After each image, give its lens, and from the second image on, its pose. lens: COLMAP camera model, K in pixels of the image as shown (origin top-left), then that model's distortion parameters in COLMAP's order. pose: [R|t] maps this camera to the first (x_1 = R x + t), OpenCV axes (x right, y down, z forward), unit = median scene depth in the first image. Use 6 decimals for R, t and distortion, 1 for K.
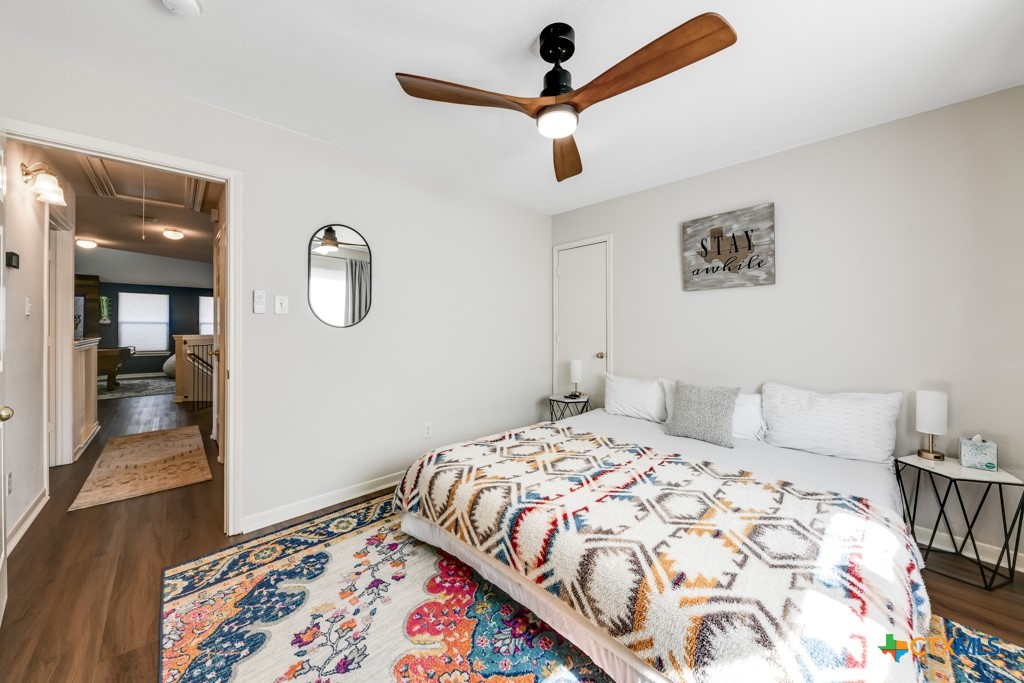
lens RADIAL K [[354.2, 0, 514.4], [0, 354.2, 334.8], [0, 0, 1]] dist [0.004068, -0.002611]
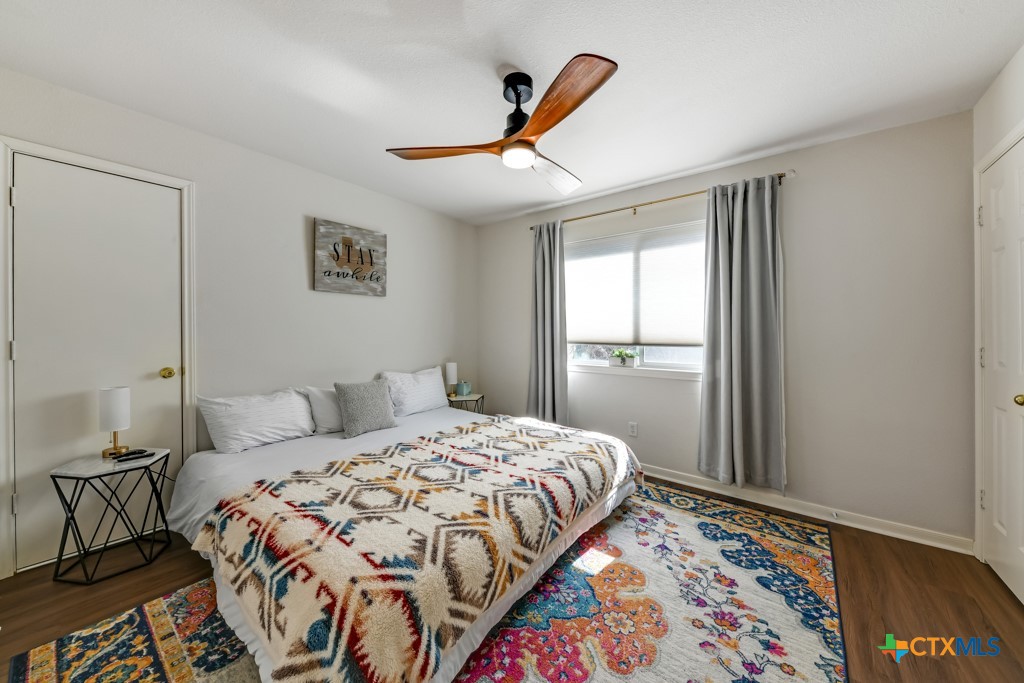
lens RADIAL K [[354.2, 0, 513.0], [0, 354.2, 333.6], [0, 0, 1]] dist [0.004068, -0.002611]
pose [[-0.138518, -0.006647, 0.990338, -0.790752], [0.008469, 0.999933, 0.007896, -0.015827], [-0.990324, 0.009481, -0.138453, 0.898235]]
